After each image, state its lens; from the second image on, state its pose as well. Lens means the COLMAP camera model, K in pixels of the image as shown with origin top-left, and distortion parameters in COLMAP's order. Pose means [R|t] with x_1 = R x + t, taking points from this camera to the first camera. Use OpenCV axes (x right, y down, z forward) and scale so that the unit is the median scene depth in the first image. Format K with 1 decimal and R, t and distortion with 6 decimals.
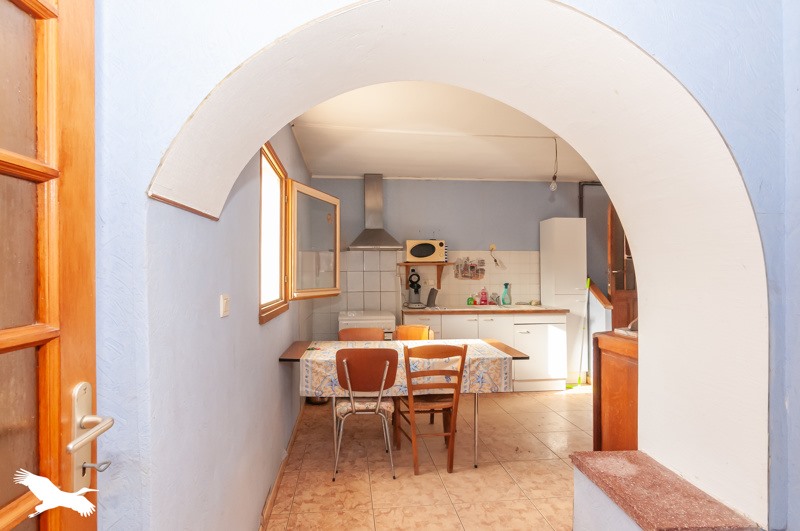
lens RADIAL K [[391.7, 0, 393.5], [0, 391.7, 265.8], [0, 0, 1]] dist [0.002291, 0.000137]
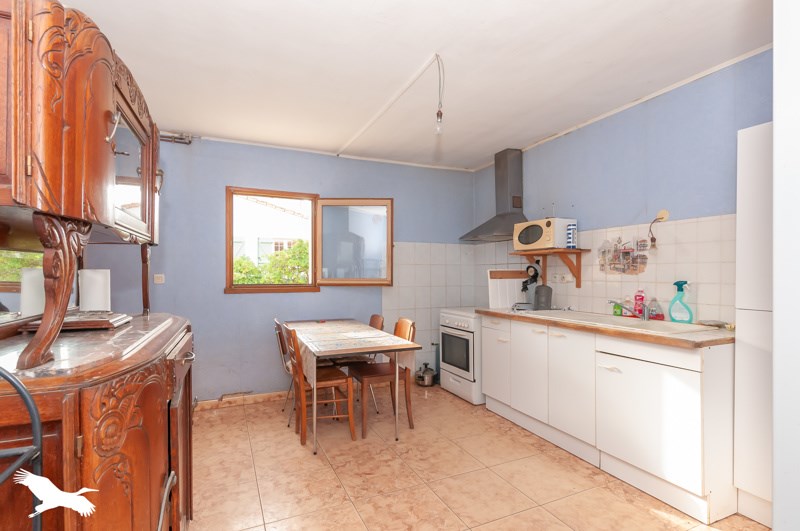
lens RADIAL K [[391.7, 0, 397.8], [0, 391.7, 272.2], [0, 0, 1]] dist [0.002291, 0.000137]
pose [[0.318492, -0.005177, -0.947911, 0.724137], [0.010053, 0.999947, -0.002083, 0.032902], [0.947872, -0.008866, 0.318527, 0.523433]]
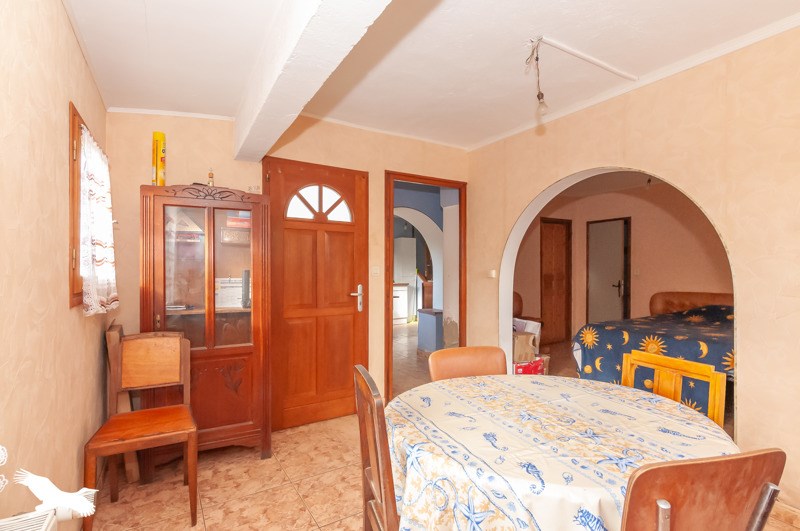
lens RADIAL K [[391.7, 0, 400.6], [0, 391.7, 269.5], [0, 0, 1]] dist [0.002291, 0.000137]
pose [[0.905555, 0.001478, 0.424226, -0.430813], [-0.001716, 0.999999, 0.000179, 0.035899], [-0.424226, -0.000890, 0.905556, -0.786572]]
